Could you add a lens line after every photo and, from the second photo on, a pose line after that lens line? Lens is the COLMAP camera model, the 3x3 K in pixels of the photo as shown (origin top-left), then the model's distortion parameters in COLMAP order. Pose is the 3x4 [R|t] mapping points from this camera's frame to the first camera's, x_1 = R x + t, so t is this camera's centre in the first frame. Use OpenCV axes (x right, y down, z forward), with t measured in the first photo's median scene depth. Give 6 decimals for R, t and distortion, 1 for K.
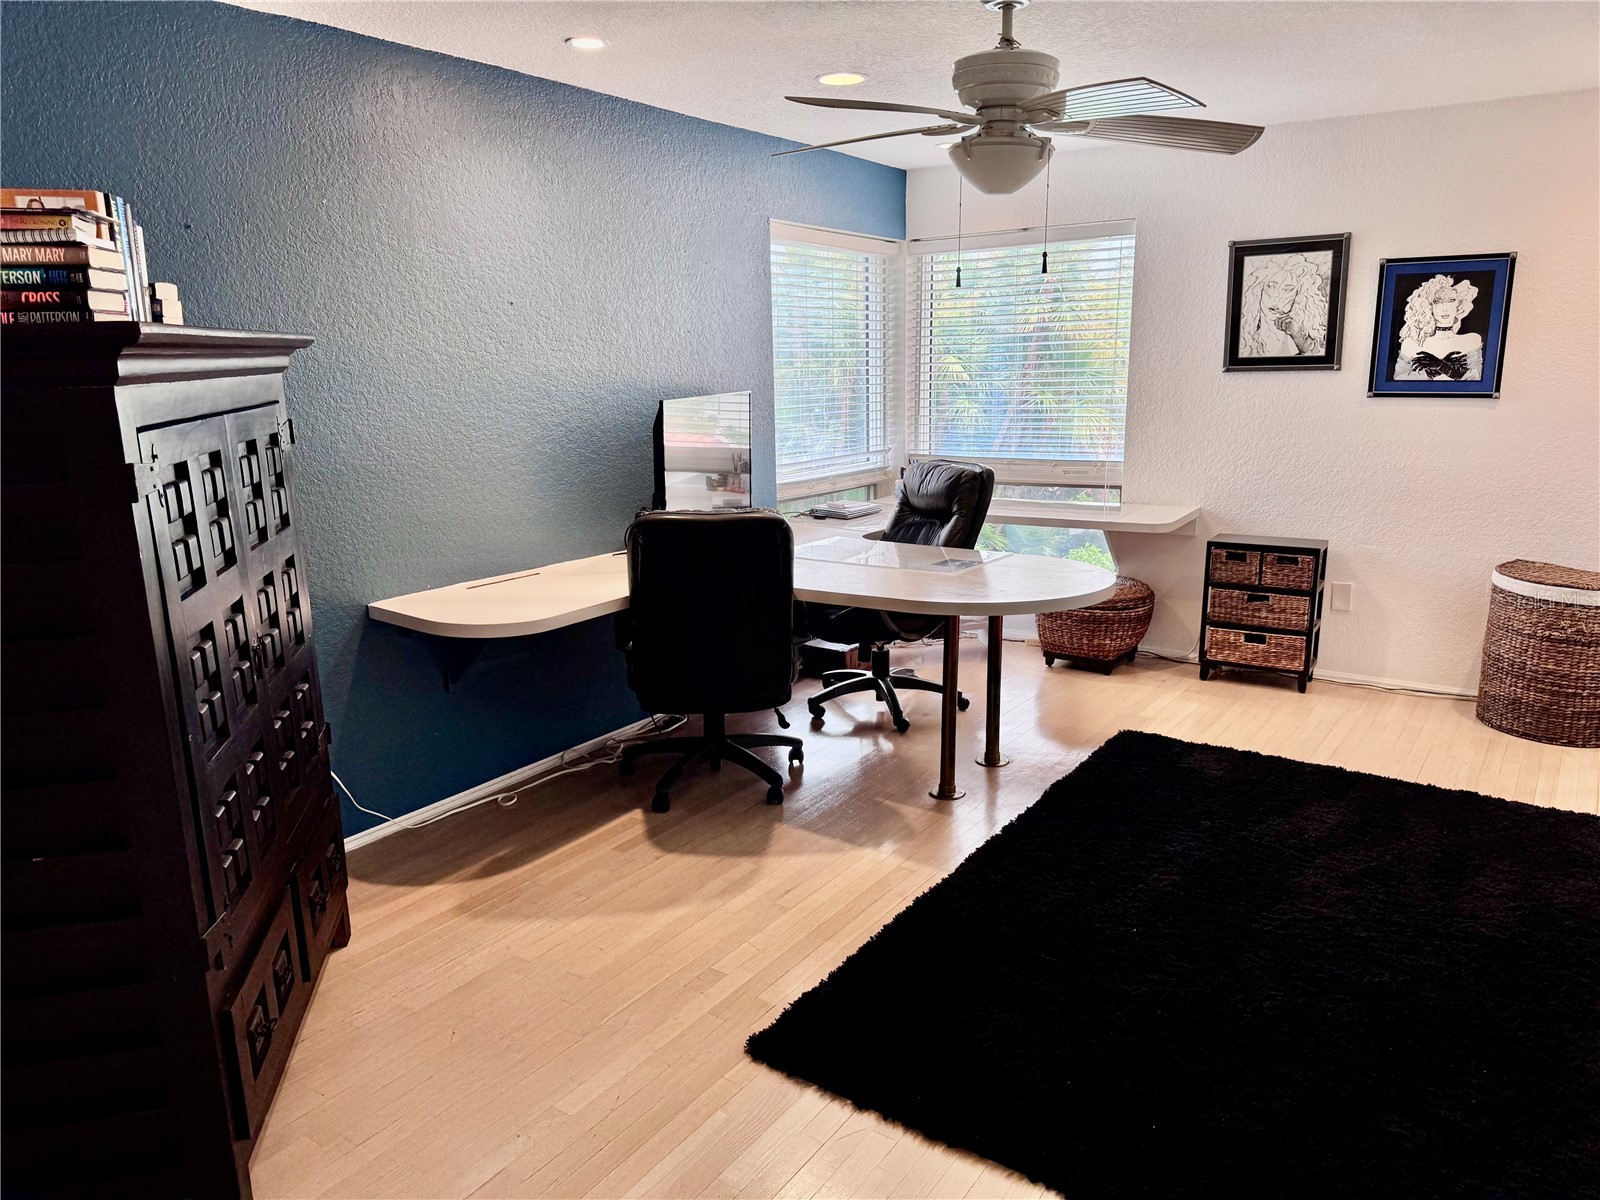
lens RADIAL K [[1136.7, 0, 804.7], [0, 1136.7, 600.8], [0, 0, 1]] dist [0.068191, -0.053830]
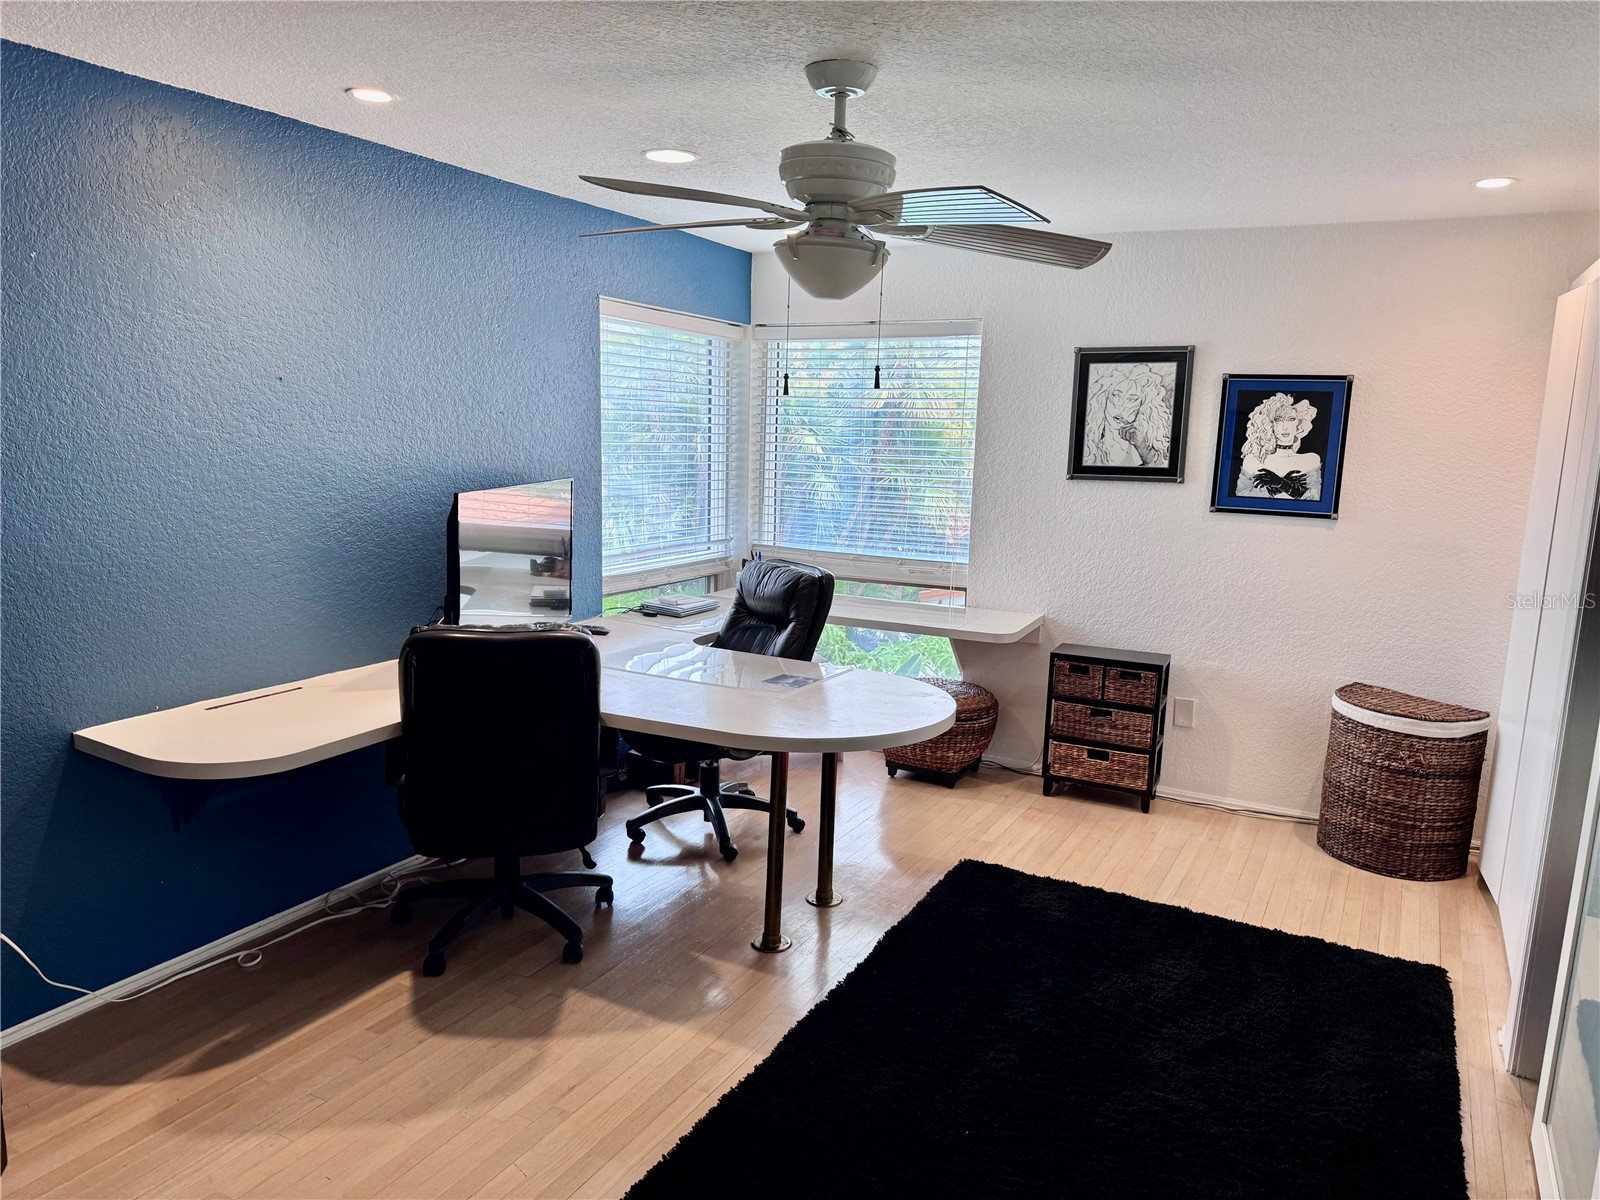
lens RADIAL K [[1118.7, 0, 801.7], [0, 1118.7, 605.7], [0, 0, 1]] dist [0.130024, -0.152740]
pose [[0.992904, 0.024470, 0.116377, 0.035757], [-0.019320, 0.998792, -0.045183, -0.051653], [-0.117342, 0.042614, 0.992177, 0.093690]]
